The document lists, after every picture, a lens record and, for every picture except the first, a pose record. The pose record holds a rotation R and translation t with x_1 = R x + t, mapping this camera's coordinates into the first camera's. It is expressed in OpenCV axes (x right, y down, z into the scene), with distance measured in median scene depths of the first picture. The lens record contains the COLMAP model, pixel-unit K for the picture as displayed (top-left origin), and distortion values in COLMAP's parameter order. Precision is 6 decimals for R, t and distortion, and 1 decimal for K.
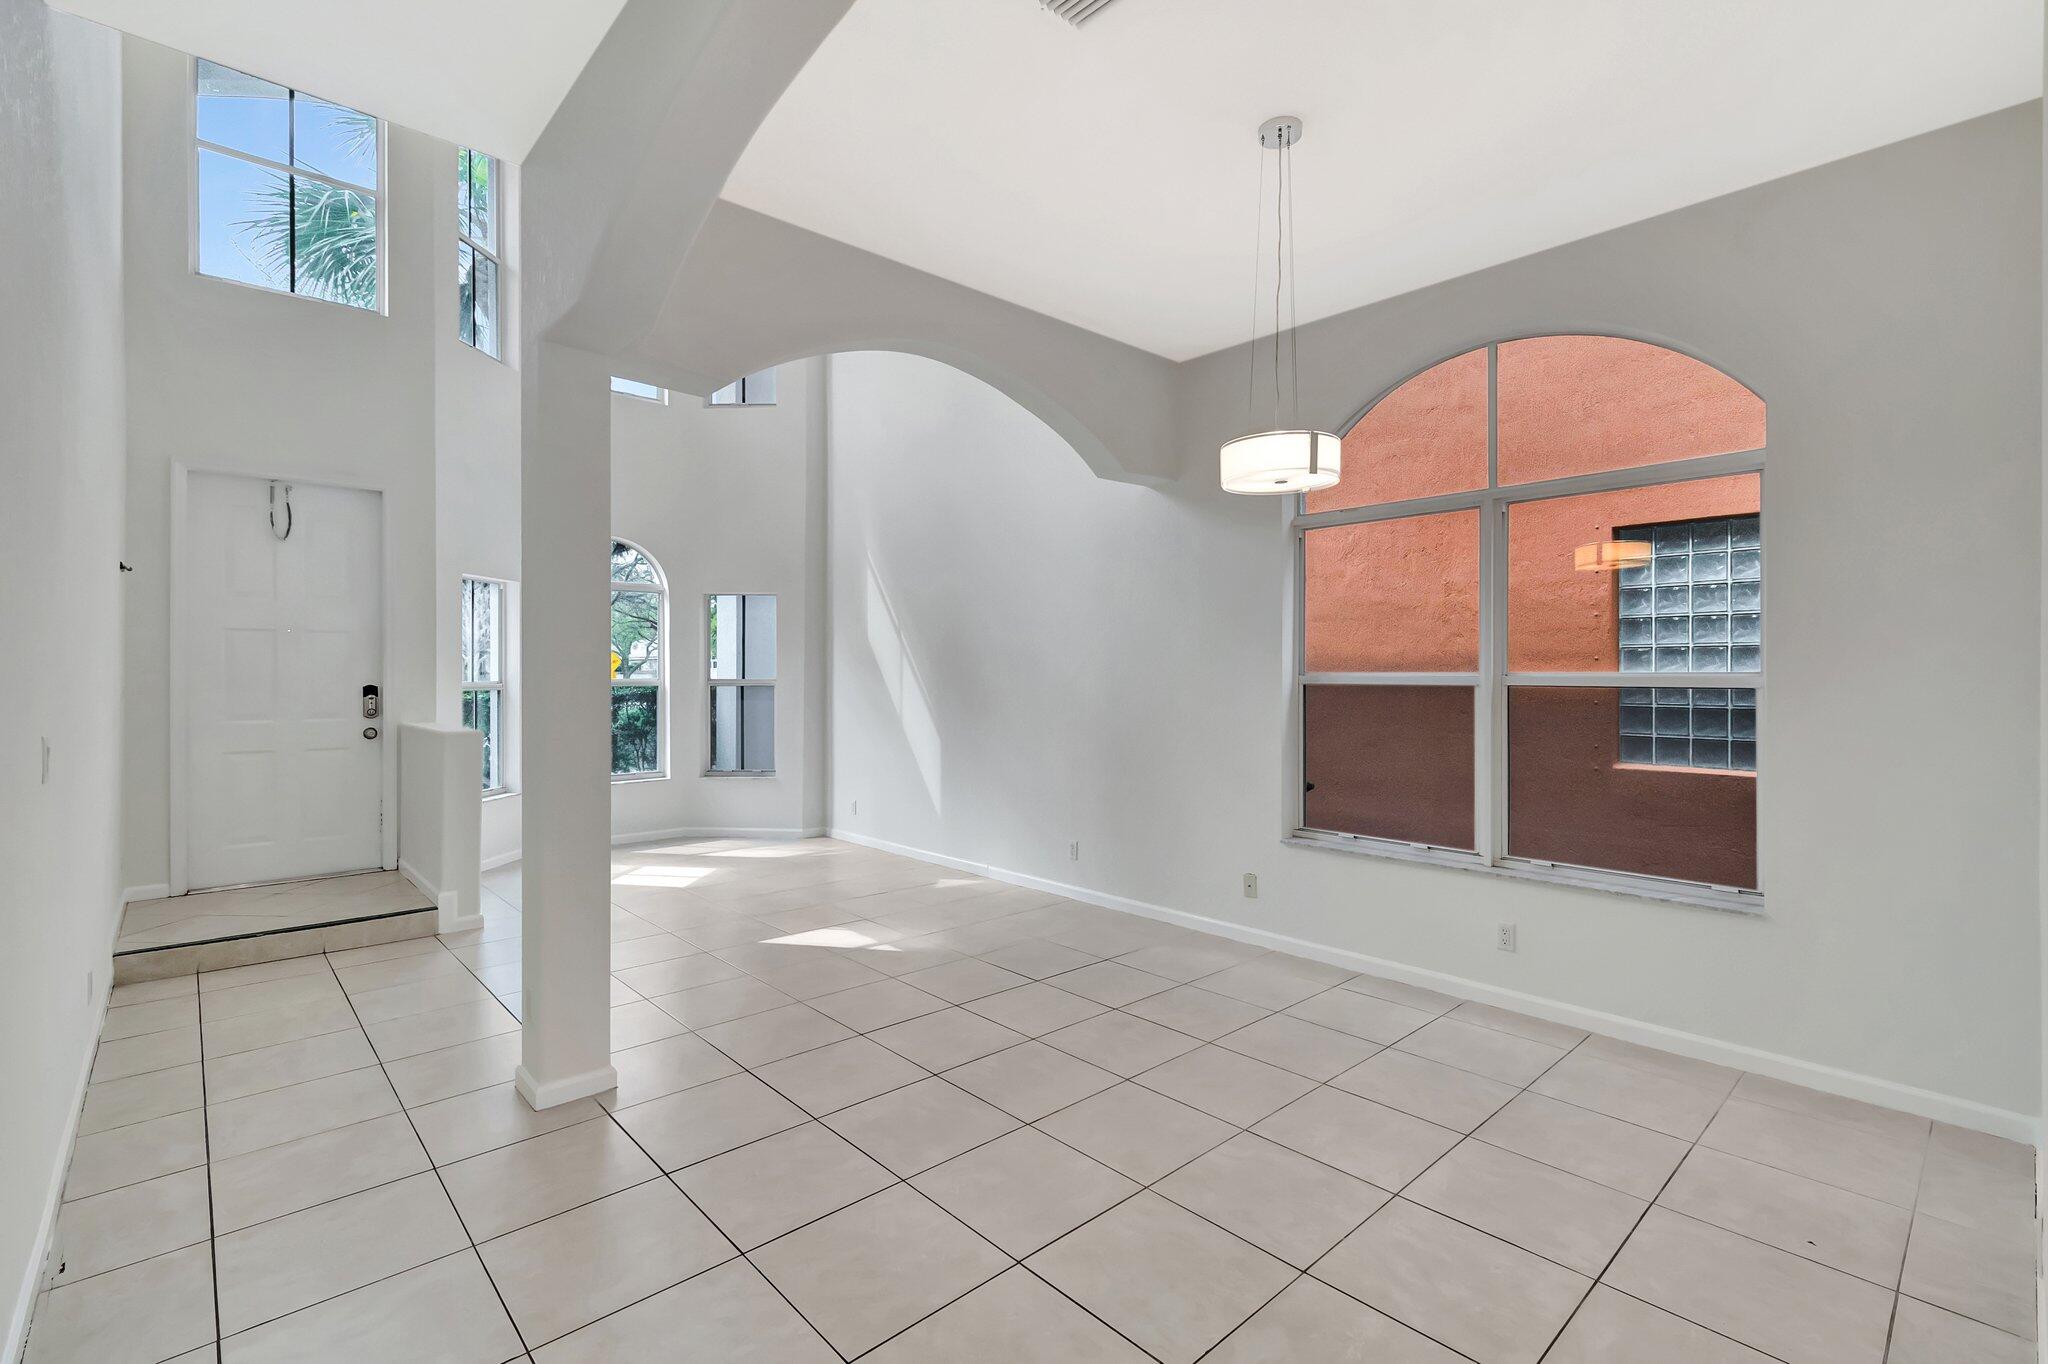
lens RADIAL K [[921.5, 0, 1021.2], [0, 921.5, 674.9], [0, 0, 1]] dist [-0.000972, -0.000116]
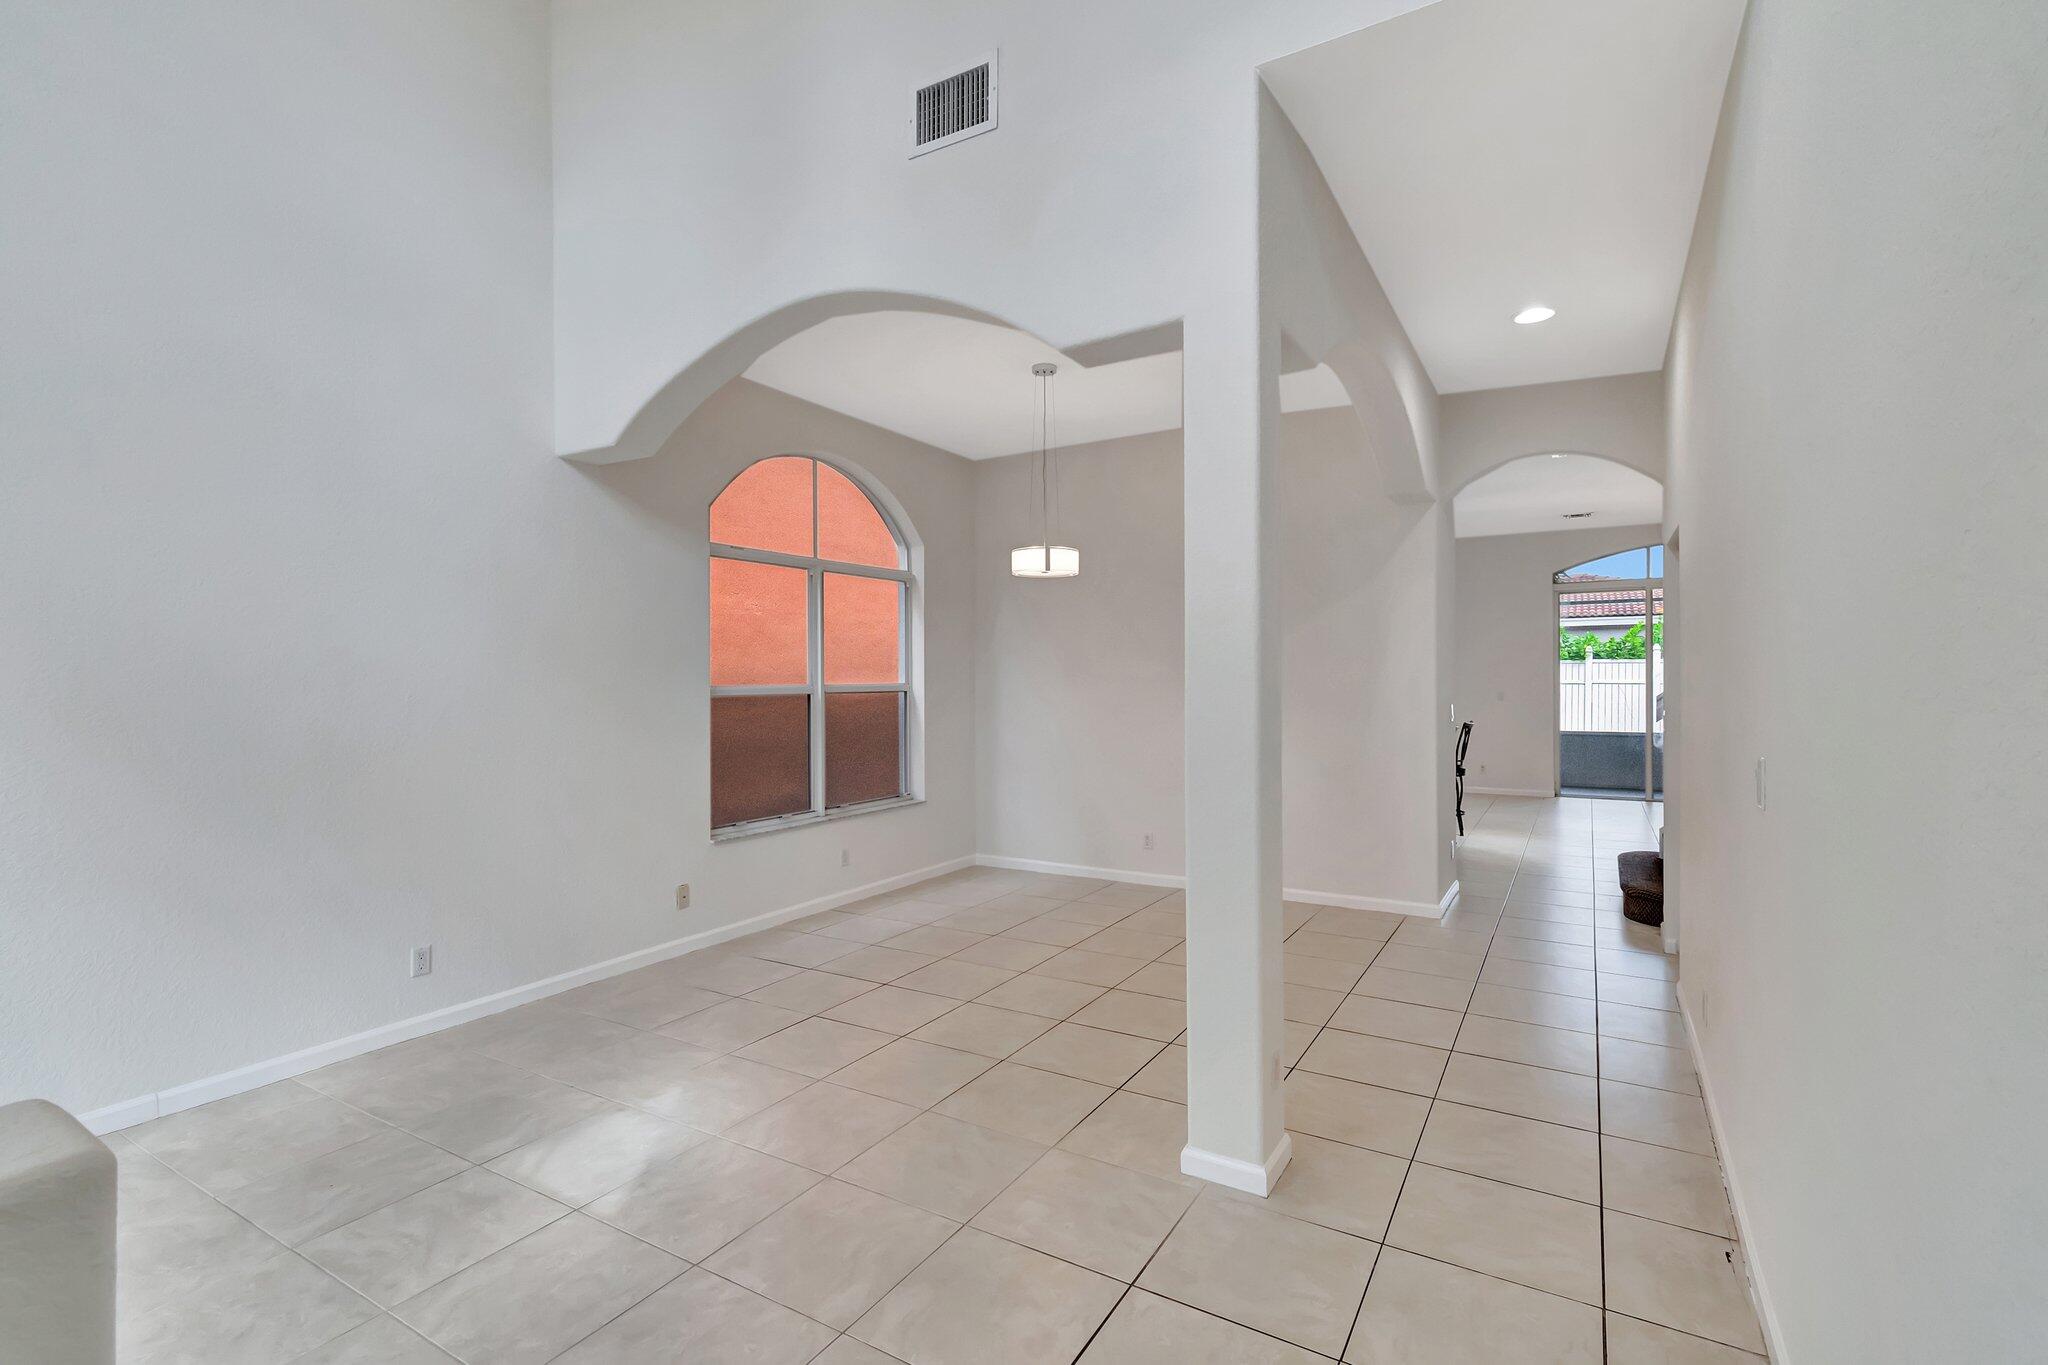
lens RADIAL K [[921.5, 0, 1025.0], [0, 921.5, 686.6], [0, 0, 1]] dist [-0.000972, -0.000116]
pose [[-0.272302, -0.002220, 0.962209, -0.949359], [0.000561, 0.999997, 0.002466, -0.003973], [-0.962212, 0.001212, -0.272300, 1.066146]]
